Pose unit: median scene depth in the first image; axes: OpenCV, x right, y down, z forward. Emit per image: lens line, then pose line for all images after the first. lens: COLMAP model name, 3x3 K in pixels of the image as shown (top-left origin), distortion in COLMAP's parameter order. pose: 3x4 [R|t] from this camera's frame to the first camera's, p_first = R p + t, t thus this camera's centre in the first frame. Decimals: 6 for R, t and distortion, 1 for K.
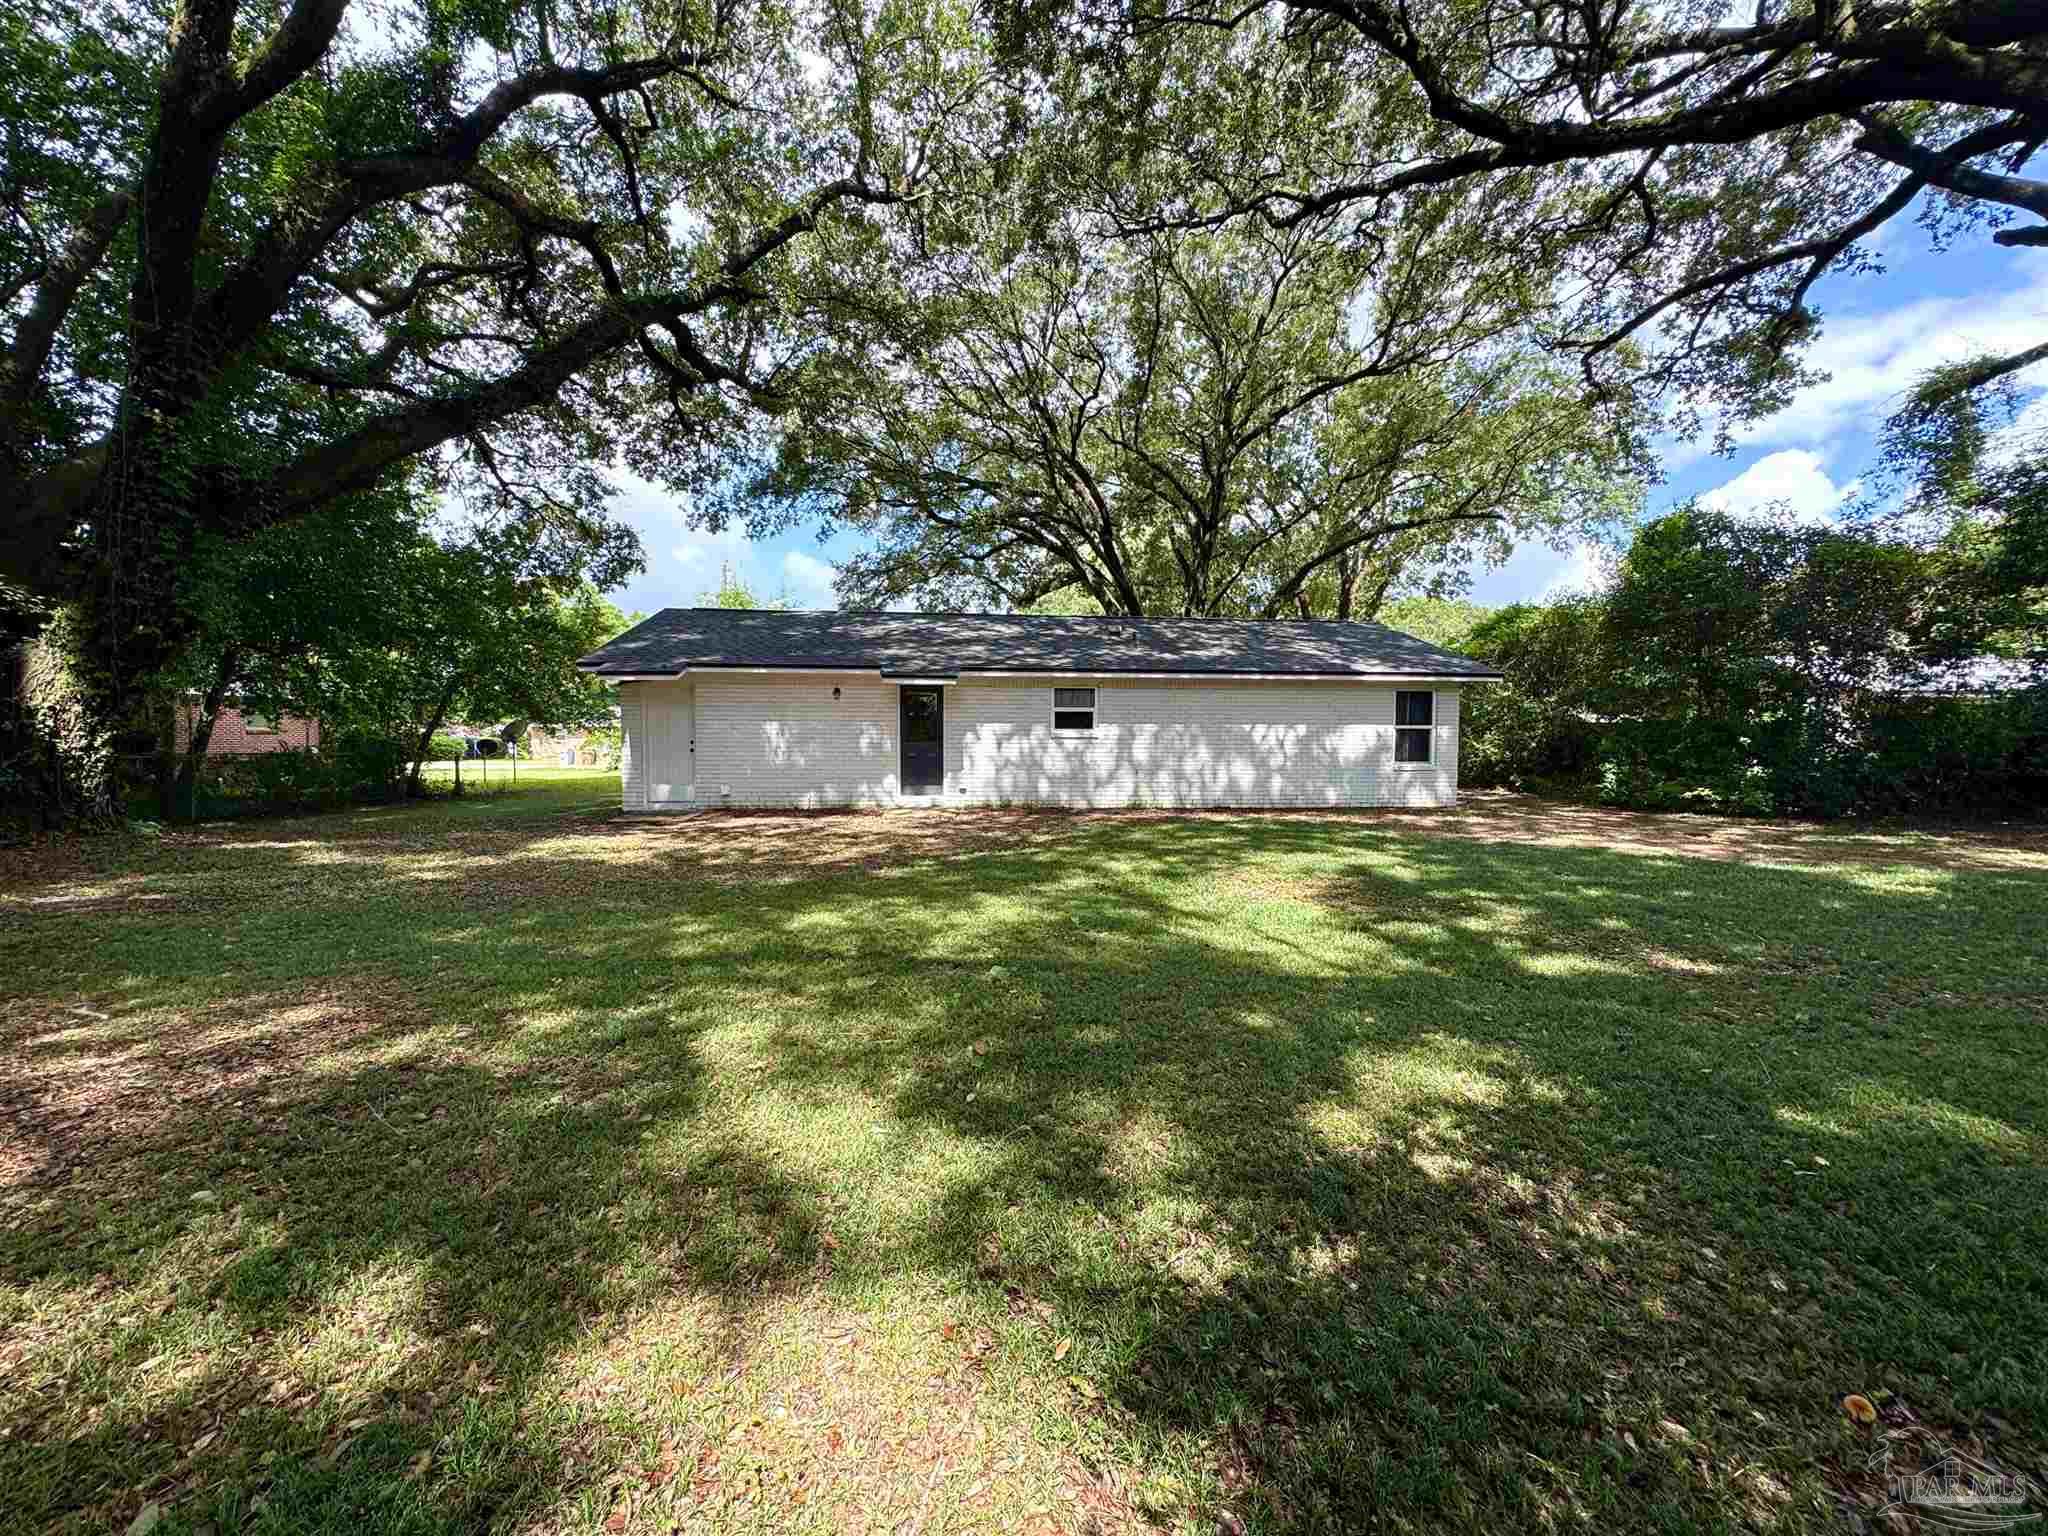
lens RADIAL K [[822.6, 0, 1020.1], [0, 822.6, 762.9], [0, 0, 1]] dist [-0.001689, 0.000392]
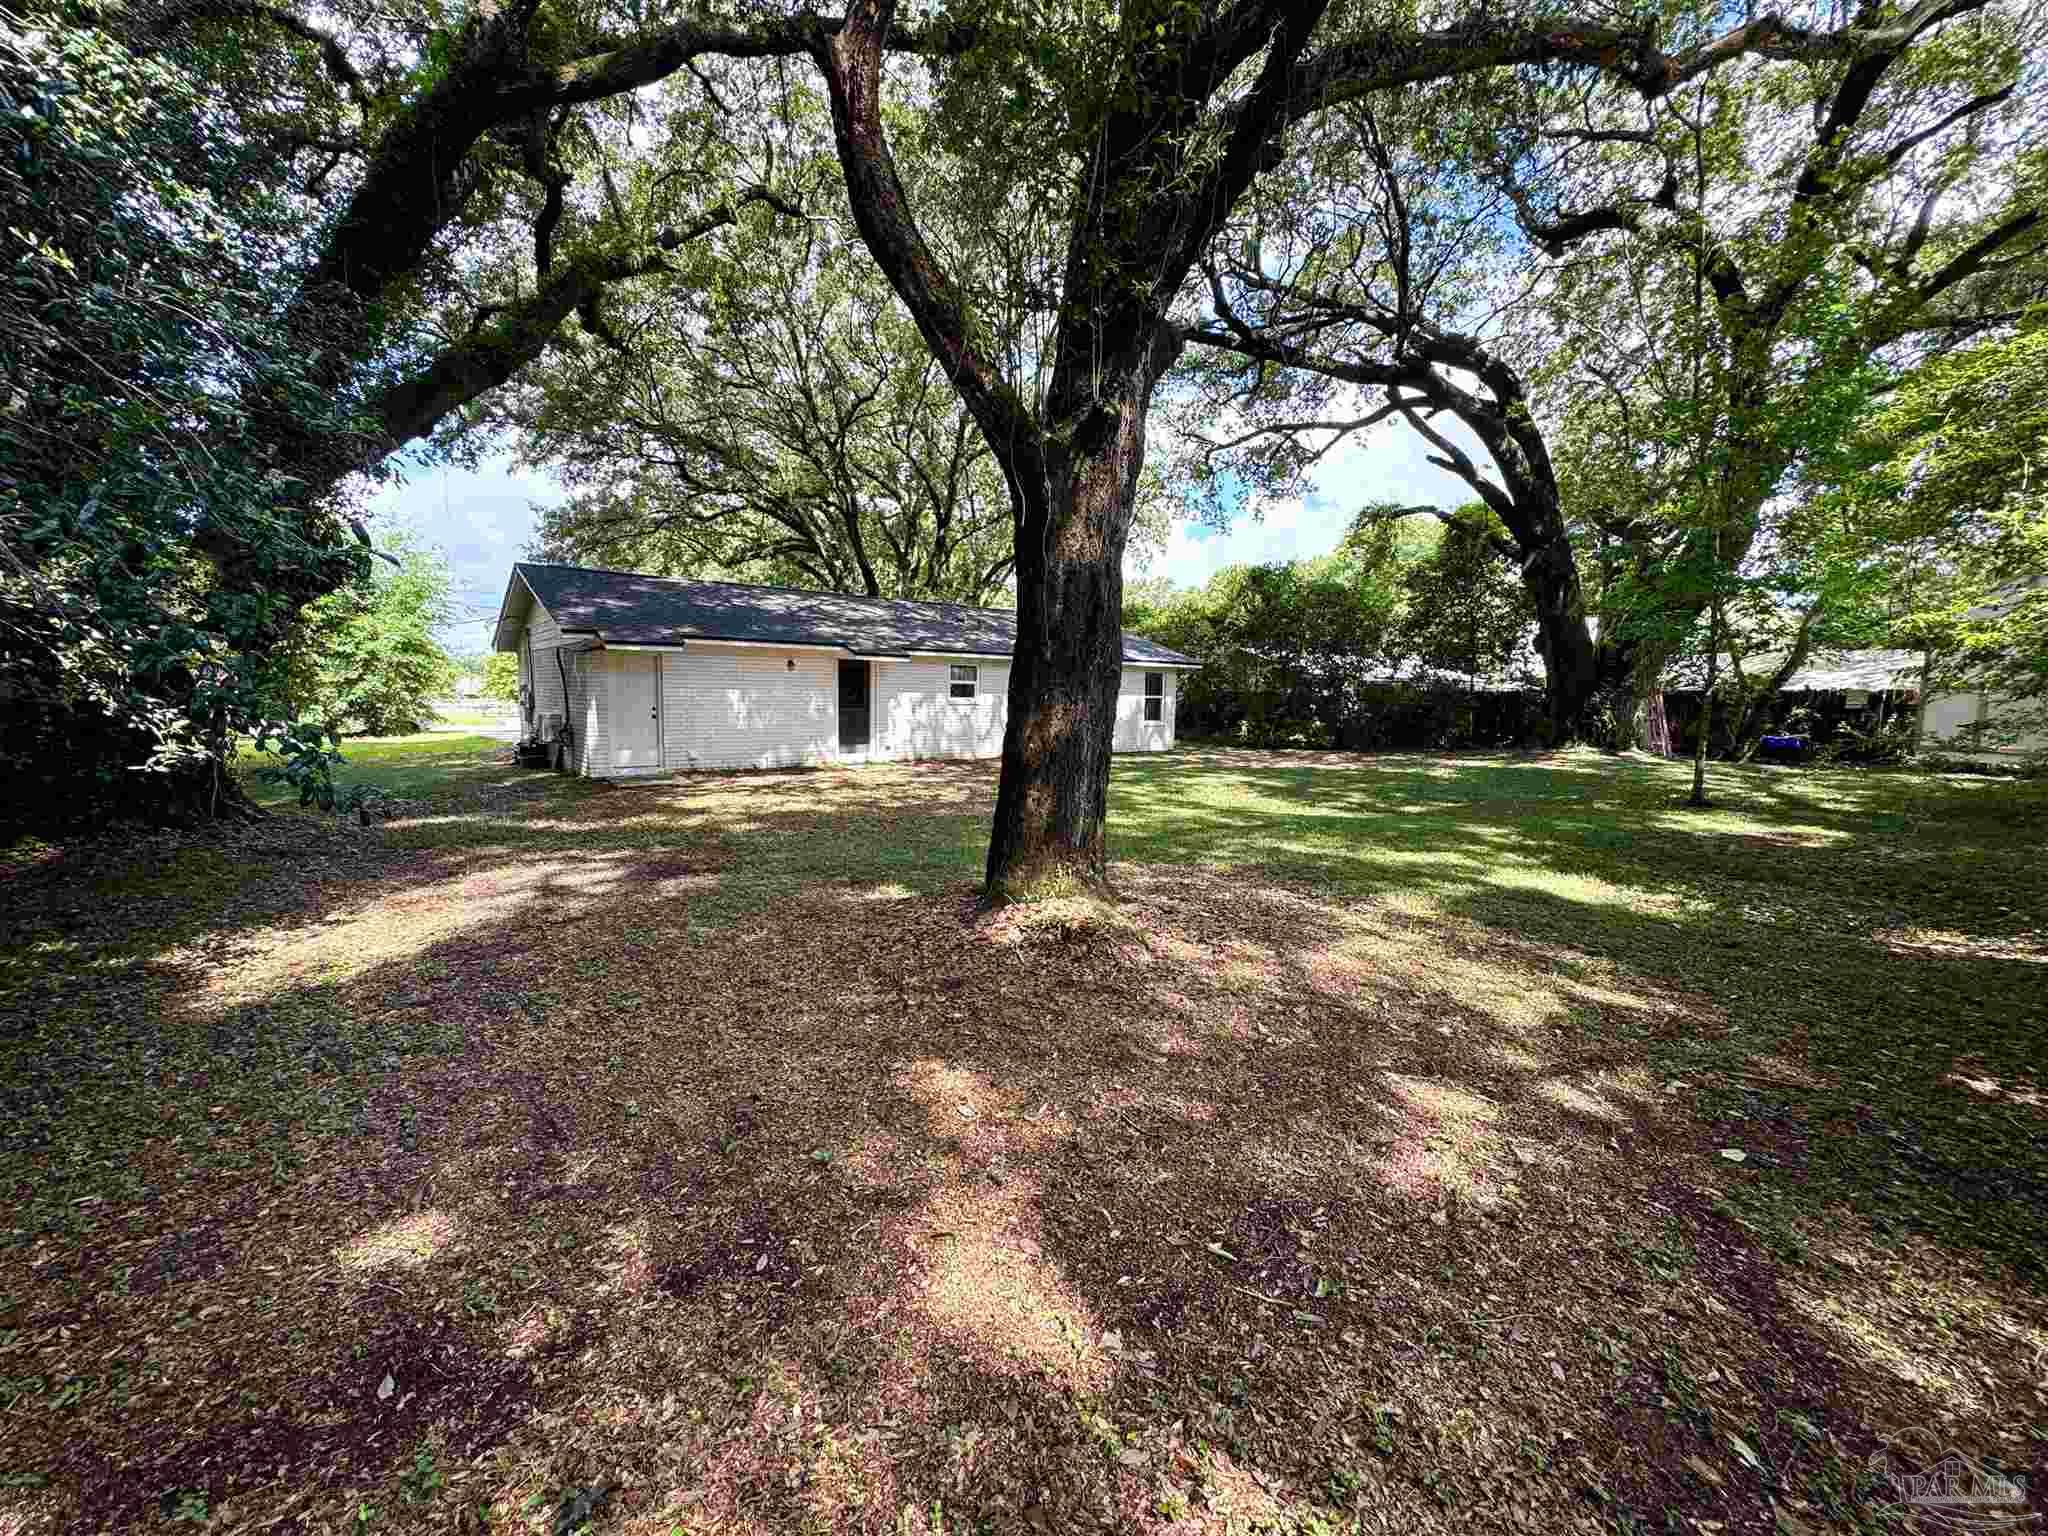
lens RADIAL K [[822.6, 0, 1026.6], [0, 822.6, 768.0], [0, 0, 1]] dist [-0.001689, 0.000392]
pose [[0.836291, -0.041874, 0.546685, -0.556736], [0.011009, 0.998161, 0.059615, -0.006890], [-0.548175, -0.043837, 0.835214, -0.130208]]
